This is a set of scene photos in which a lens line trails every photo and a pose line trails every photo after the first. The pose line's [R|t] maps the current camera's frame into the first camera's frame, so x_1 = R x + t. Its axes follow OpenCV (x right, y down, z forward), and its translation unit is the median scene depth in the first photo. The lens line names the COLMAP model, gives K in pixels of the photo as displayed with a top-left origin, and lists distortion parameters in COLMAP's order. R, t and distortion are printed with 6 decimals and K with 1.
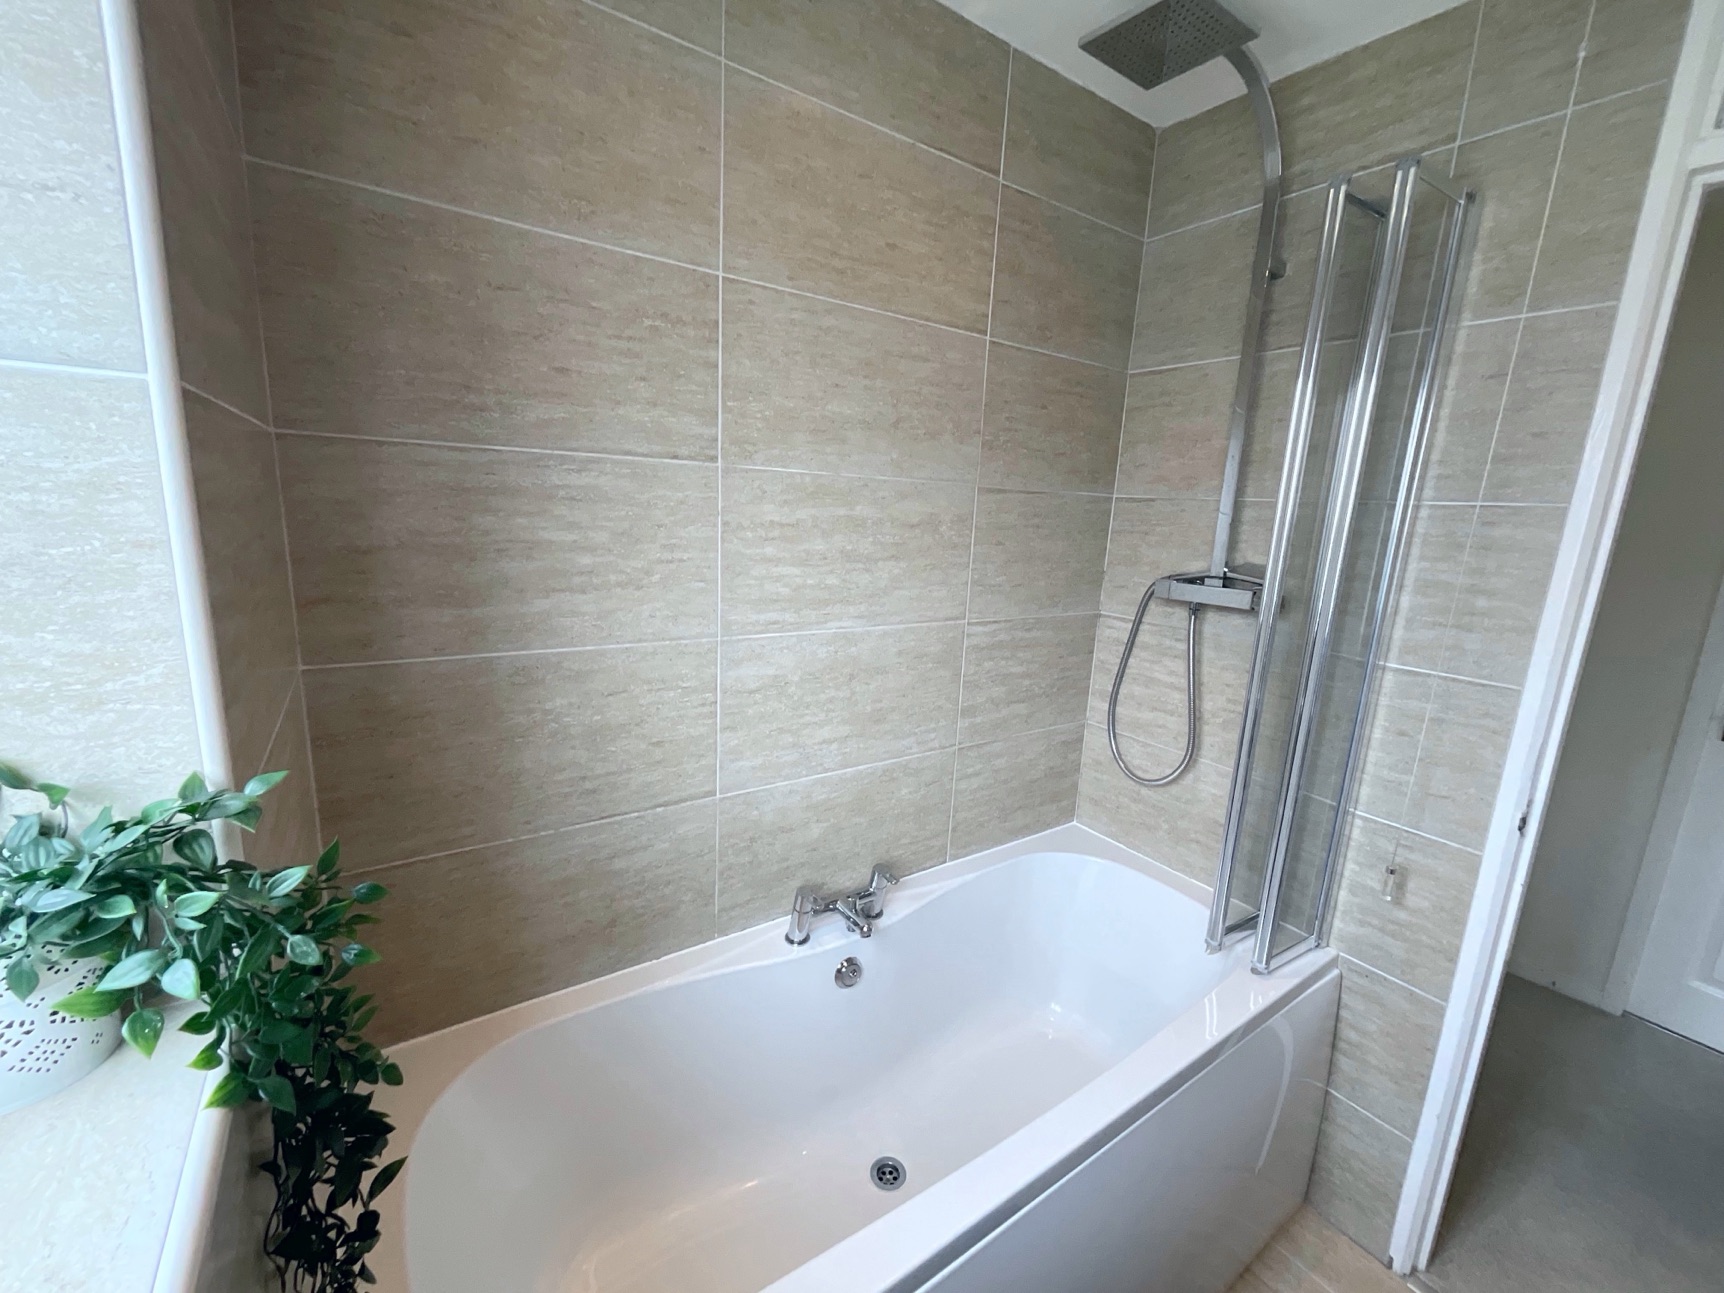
lens RADIAL K [[696.2, 0, 859.9], [0, 696.2, 645.6], [0, 0, 1]] dist [-0.001583, 0.000251]
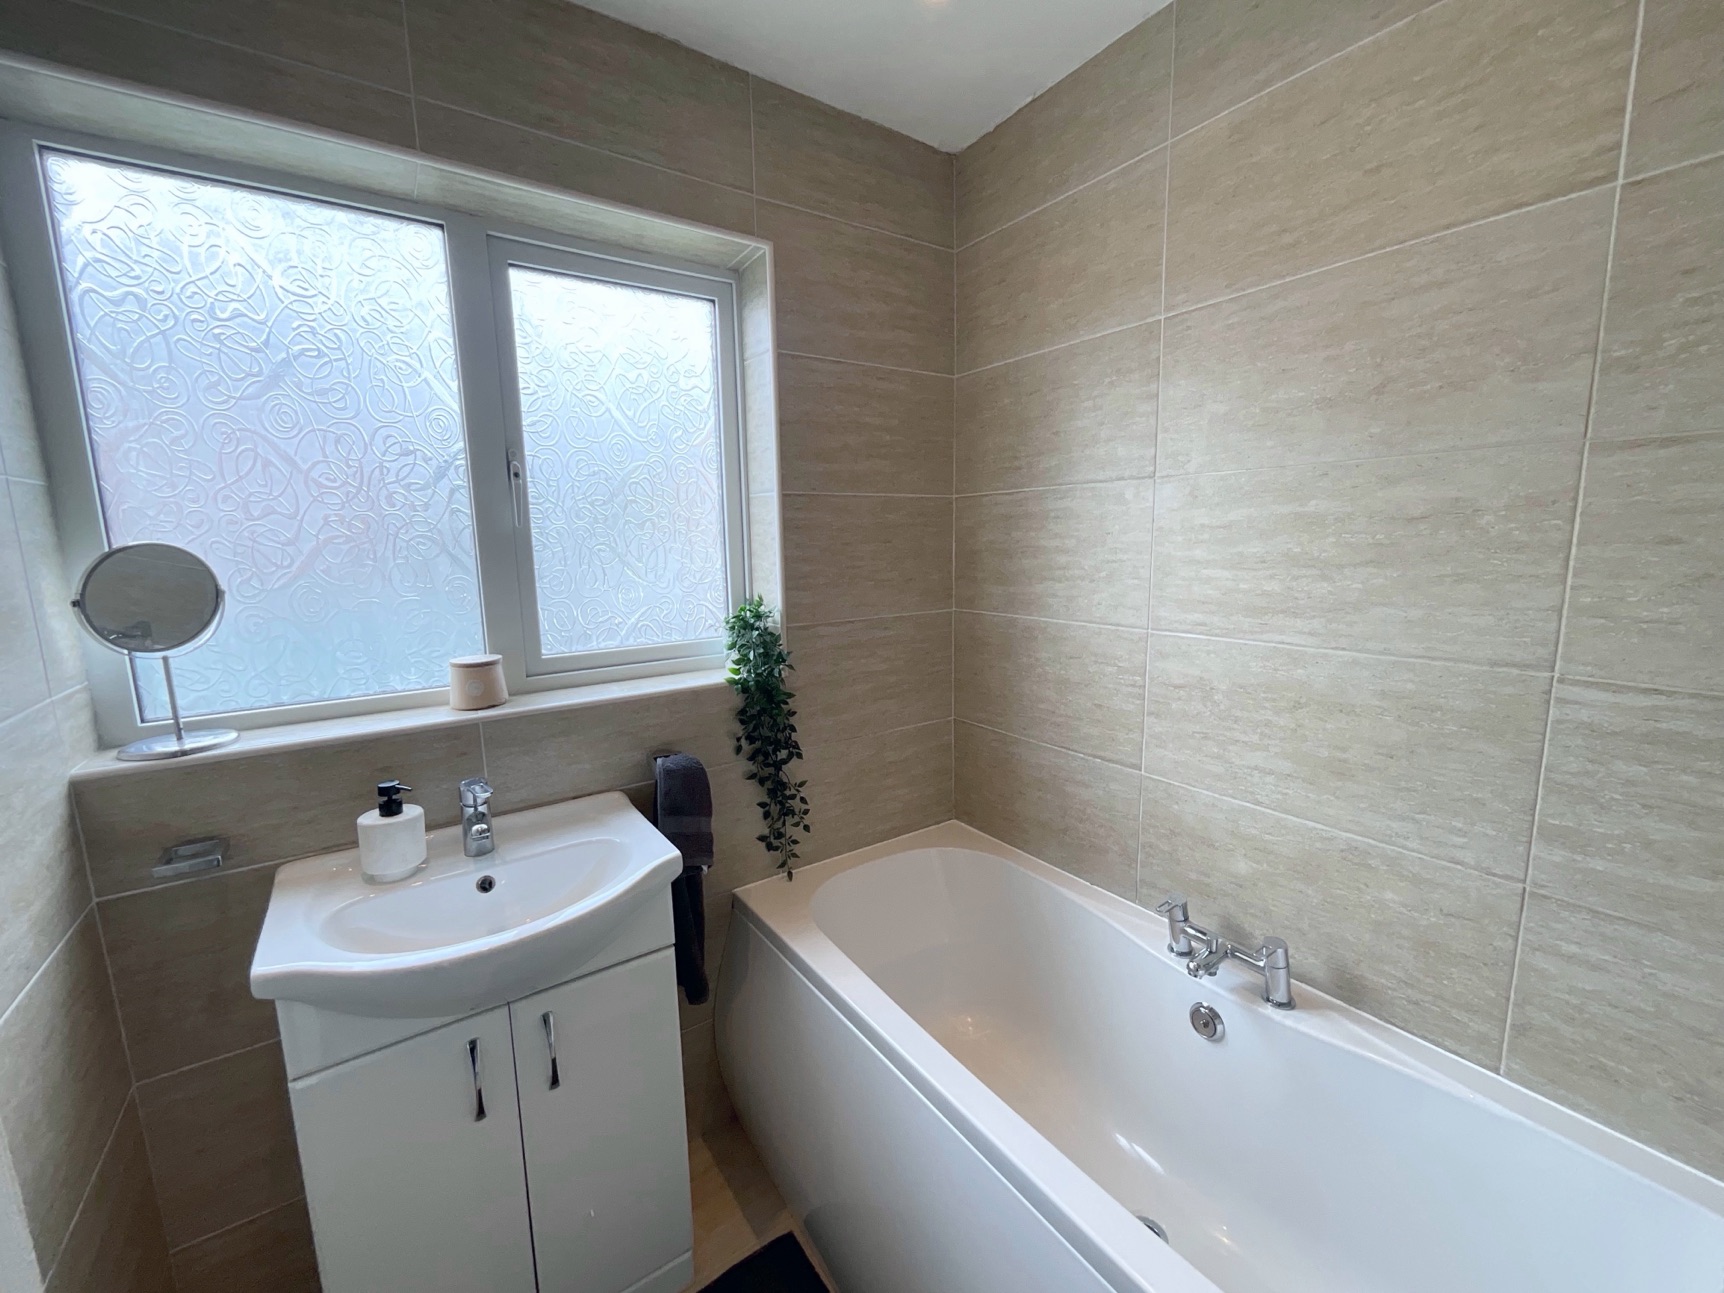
lens RADIAL K [[696.2, 0, 859.9], [0, 696.2, 645.6], [0, 0, 1]] dist [-0.001583, 0.000251]
pose [[-0.001831, 0.106962, -0.994261, 0.886121], [-0.177375, 0.978463, 0.105589, -0.021274], [0.984142, 0.176550, 0.017181, 0.495699]]
